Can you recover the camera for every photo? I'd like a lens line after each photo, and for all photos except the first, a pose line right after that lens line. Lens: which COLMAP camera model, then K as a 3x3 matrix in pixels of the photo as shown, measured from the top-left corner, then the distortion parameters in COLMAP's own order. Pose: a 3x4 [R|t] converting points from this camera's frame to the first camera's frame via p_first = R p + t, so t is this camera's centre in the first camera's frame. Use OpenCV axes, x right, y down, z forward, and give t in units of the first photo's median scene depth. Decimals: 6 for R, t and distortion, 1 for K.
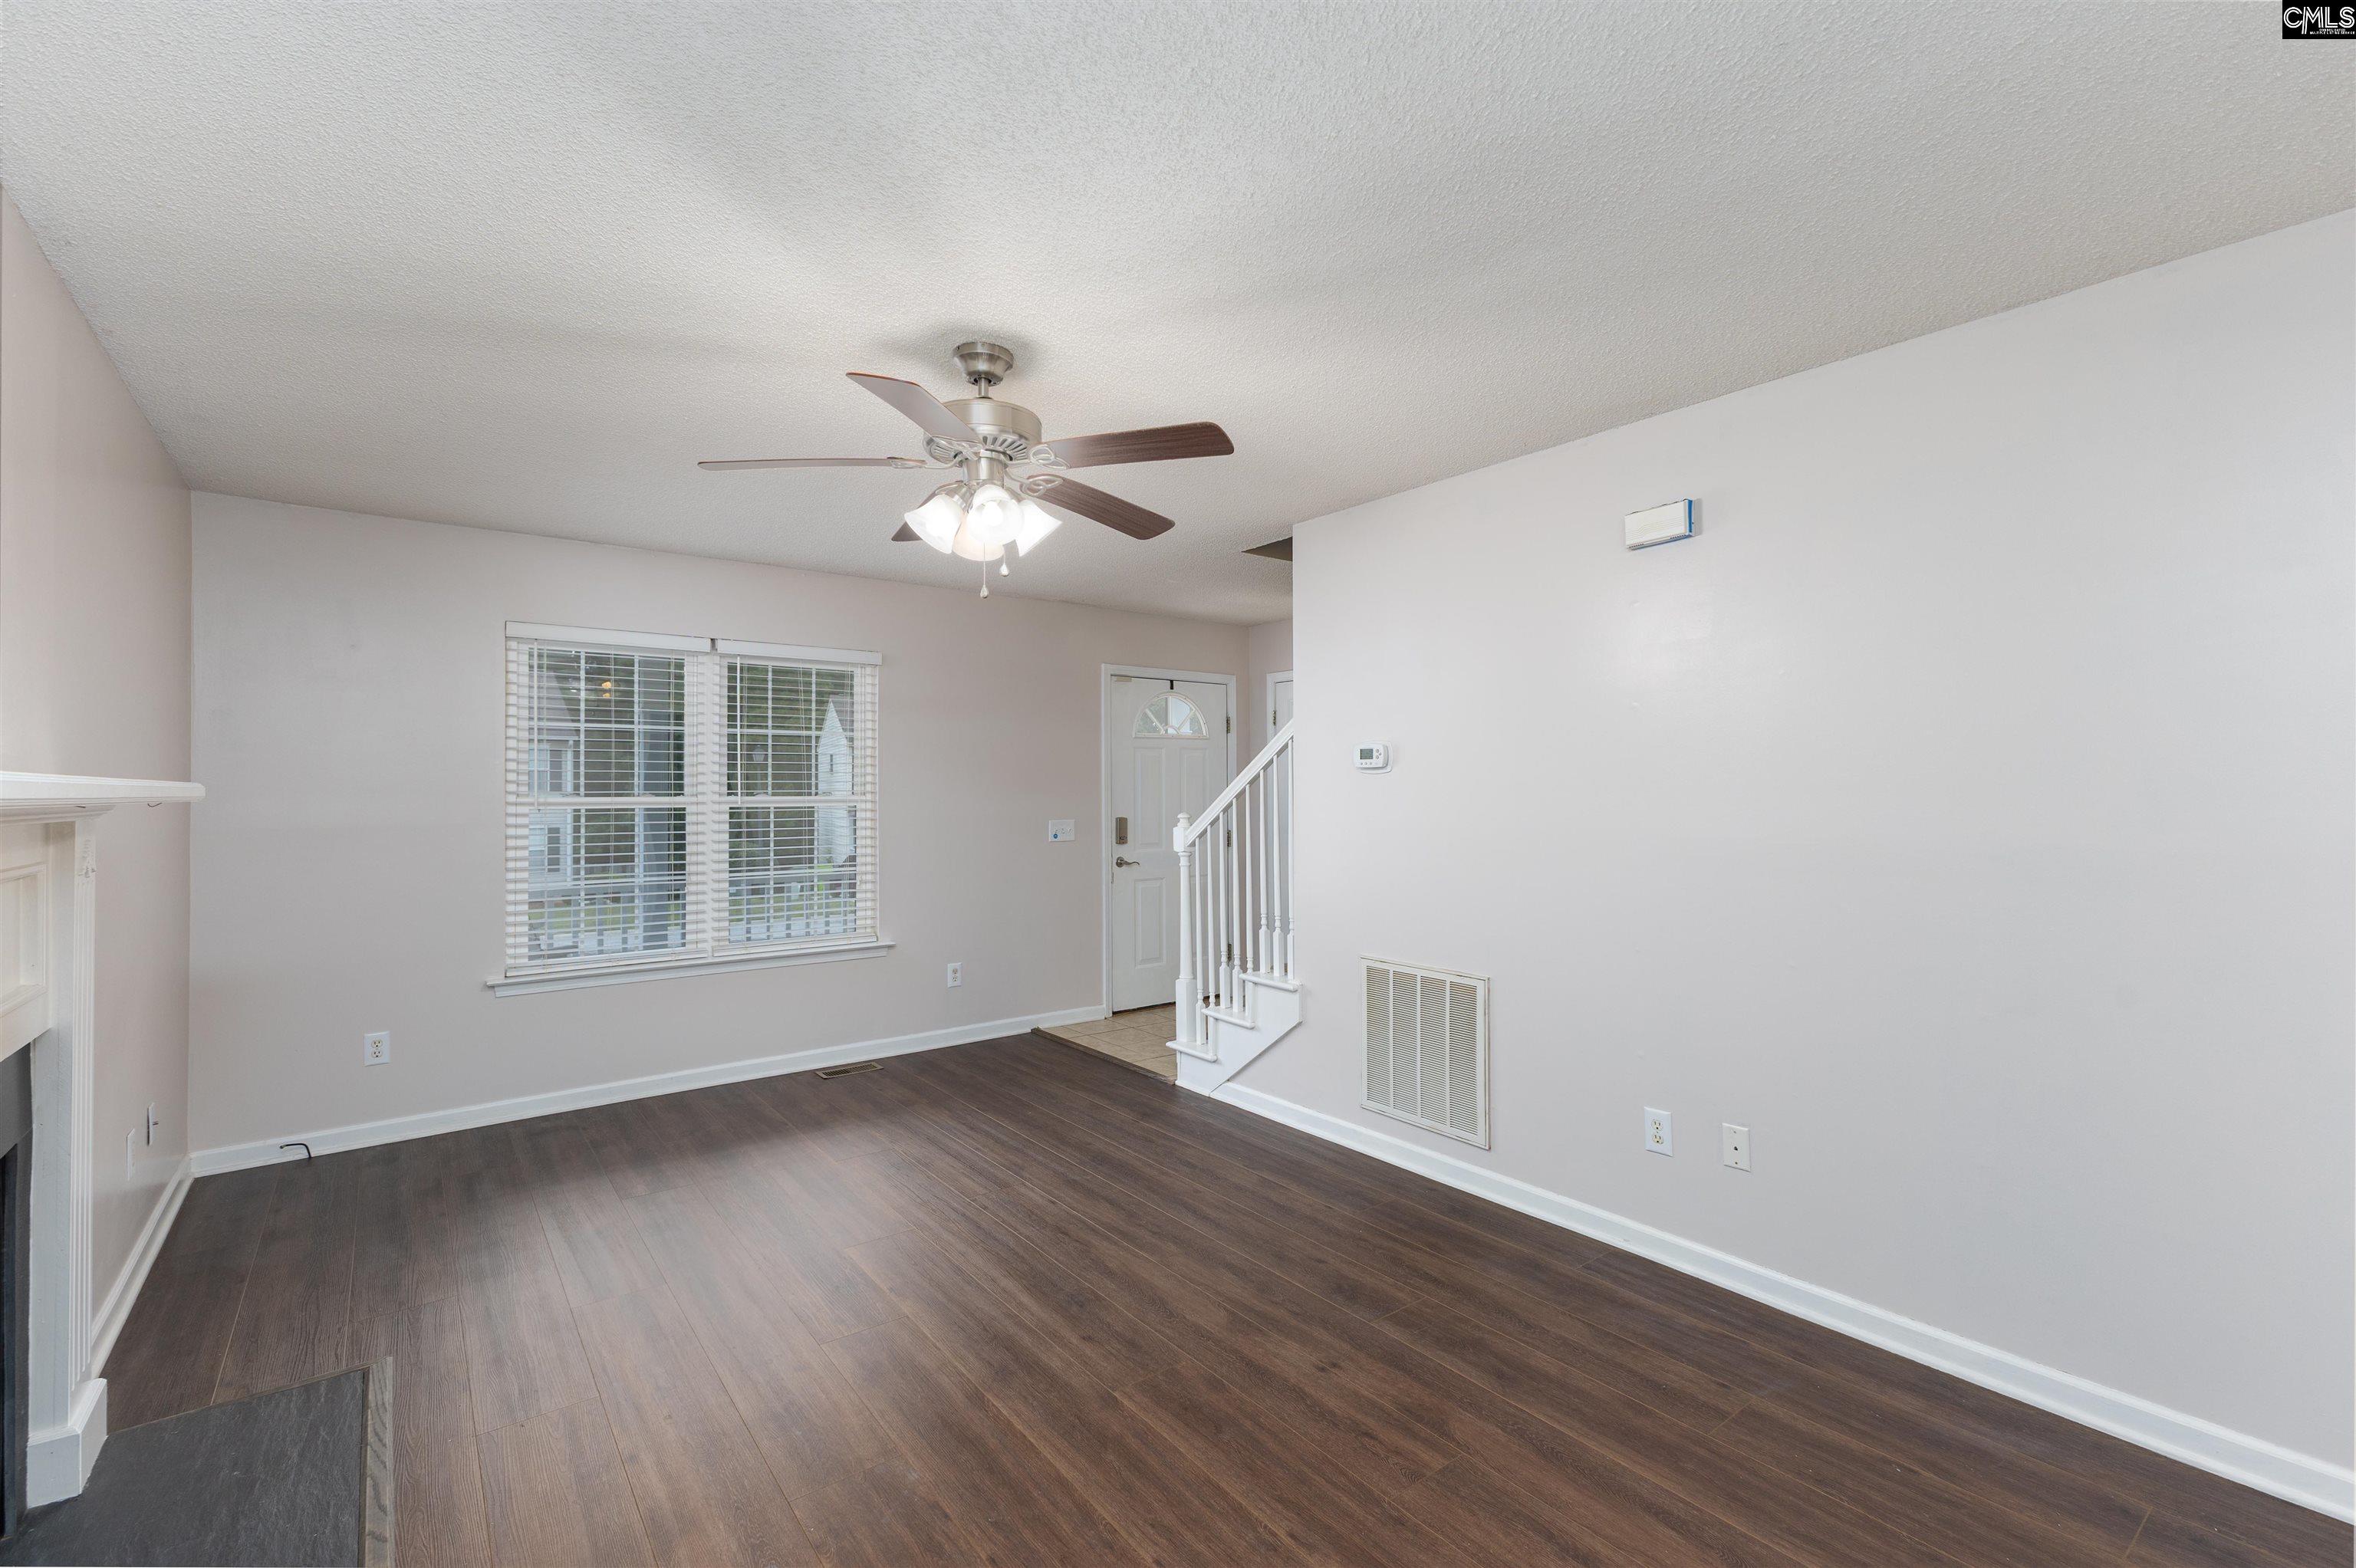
lens RADIAL K [[1024.0, 0, 1185.3], [0, 1024.0, 776.4], [0, 0, 1]] dist [0.013984, -0.004909]
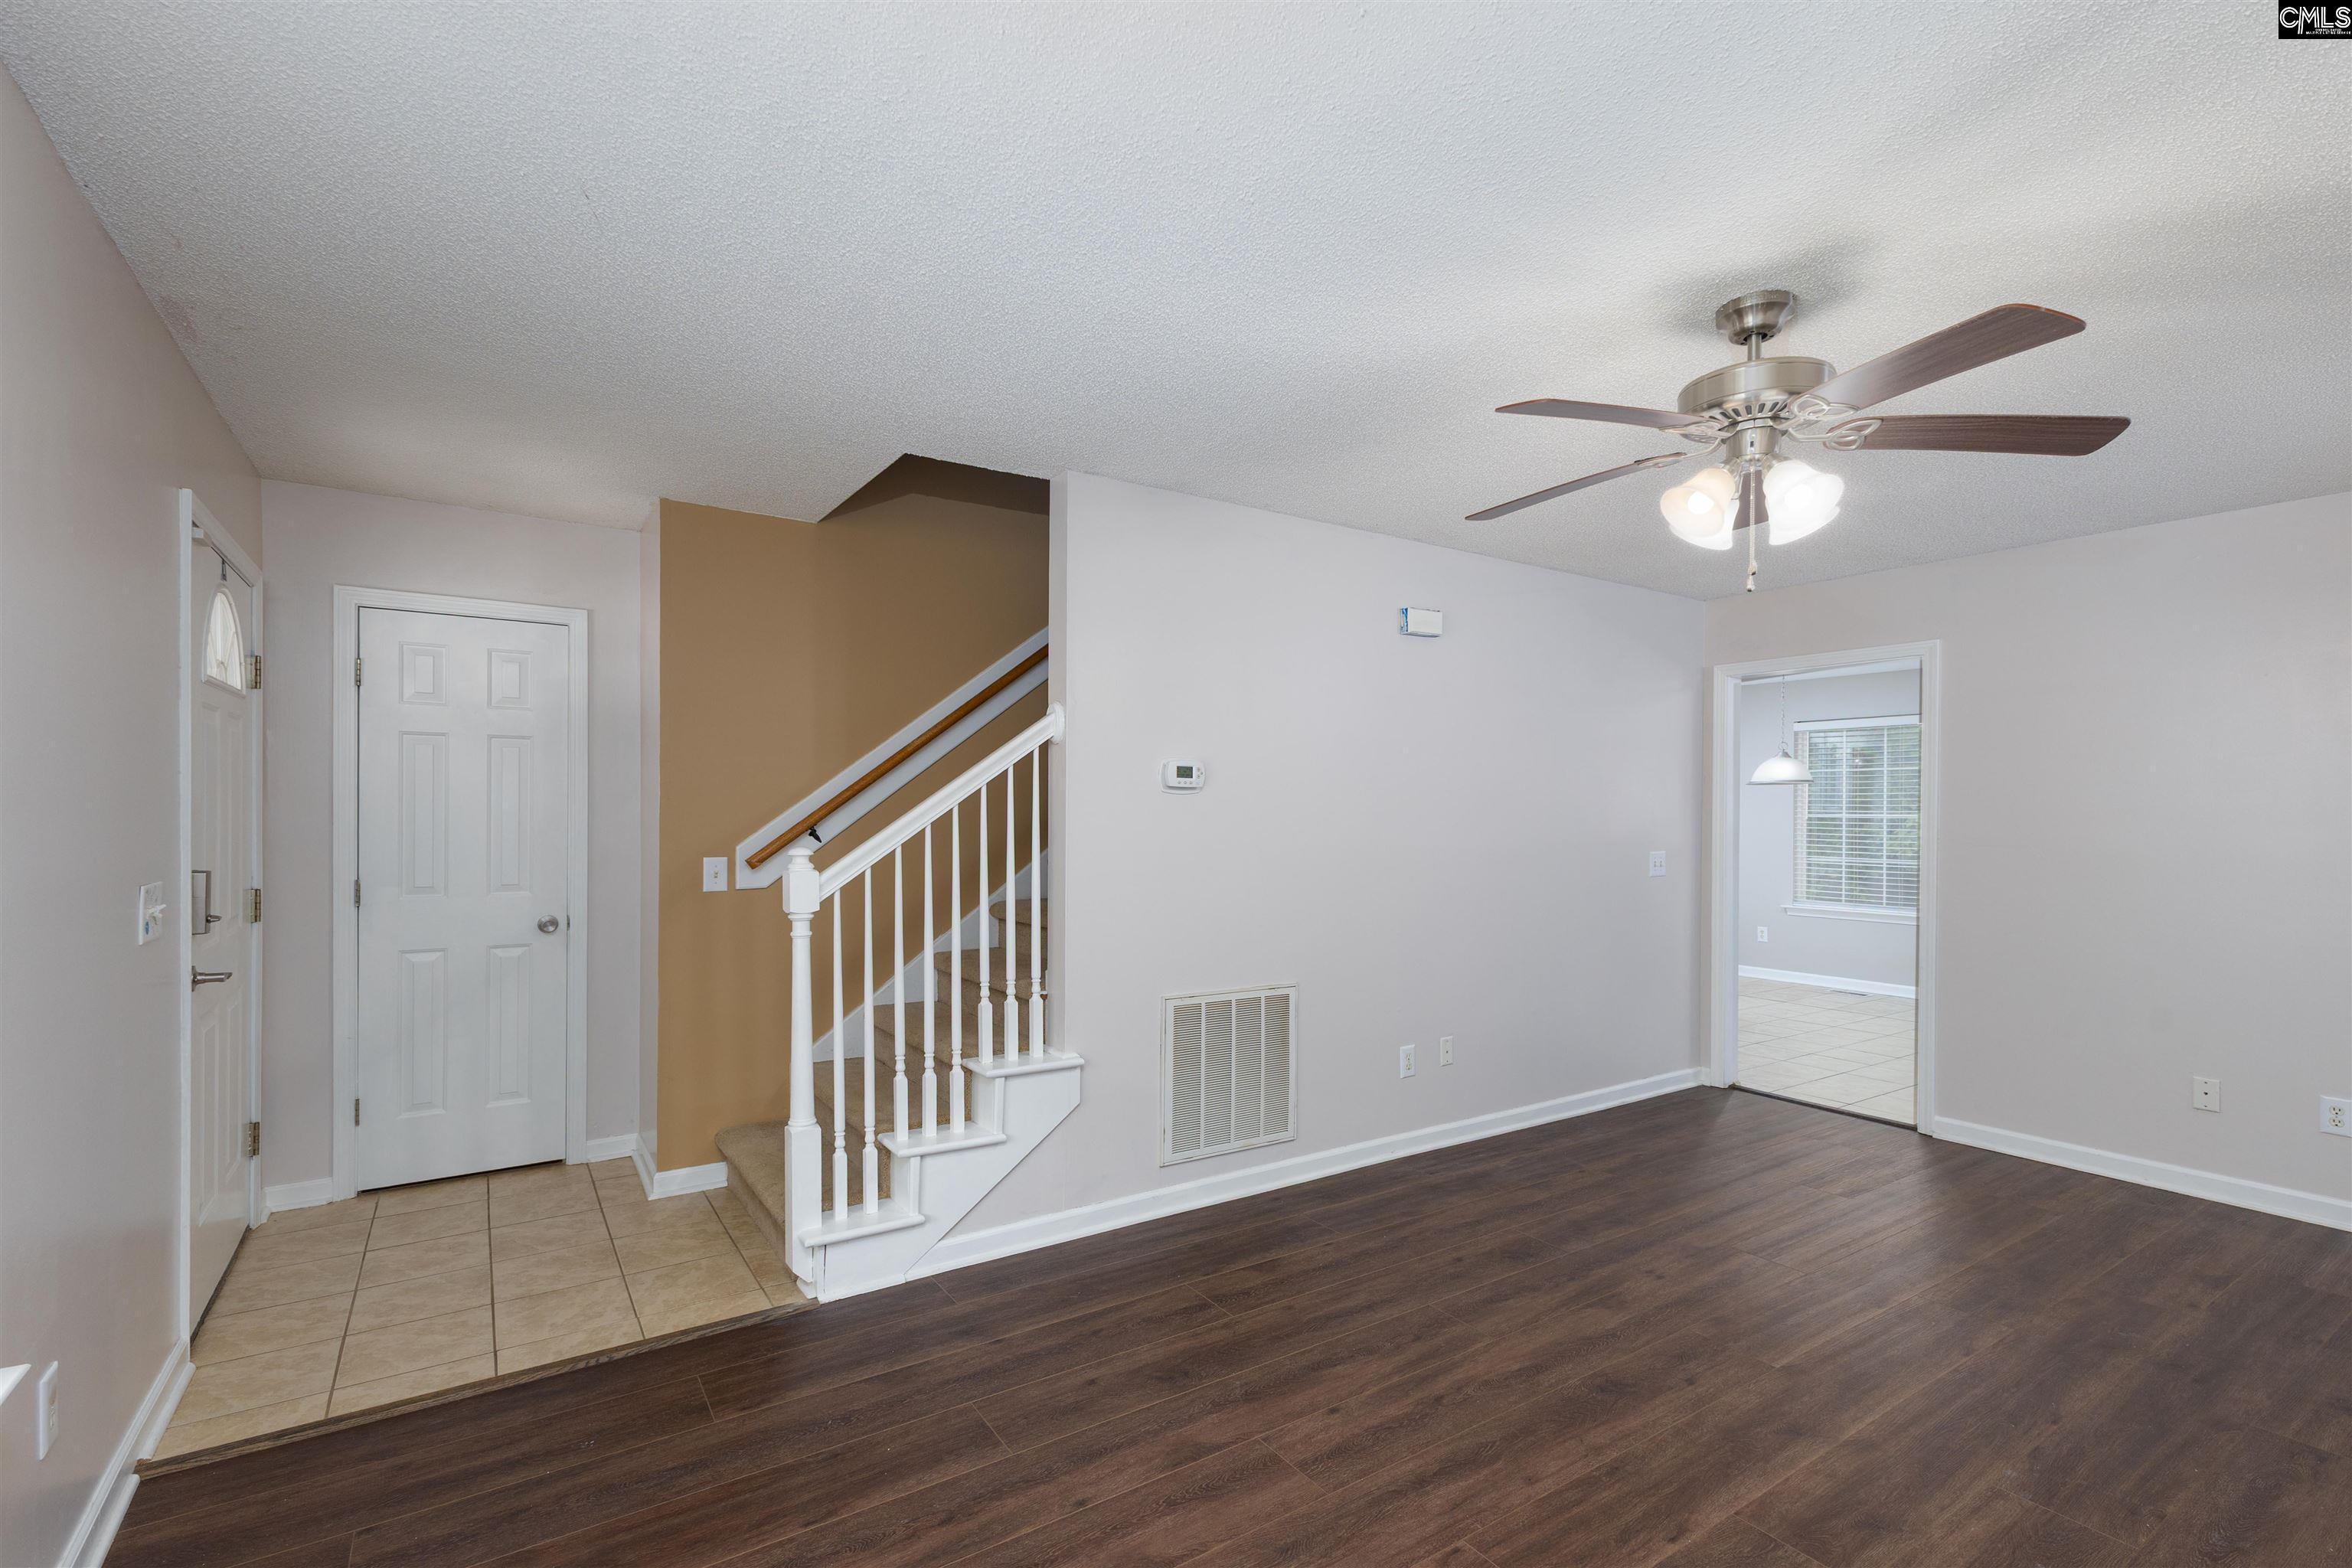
lens RADIAL K [[1022.4, 0, 1164.3], [0, 1022.4, 834.7], [0, 0, 1]] dist [0.013984, -0.004909]
pose [[0.089064, -0.017429, 0.995873, -0.701340], [-0.018814, 0.999639, 0.019177, 0.016021], [-0.995848, -0.020444, 0.088704, 0.911307]]
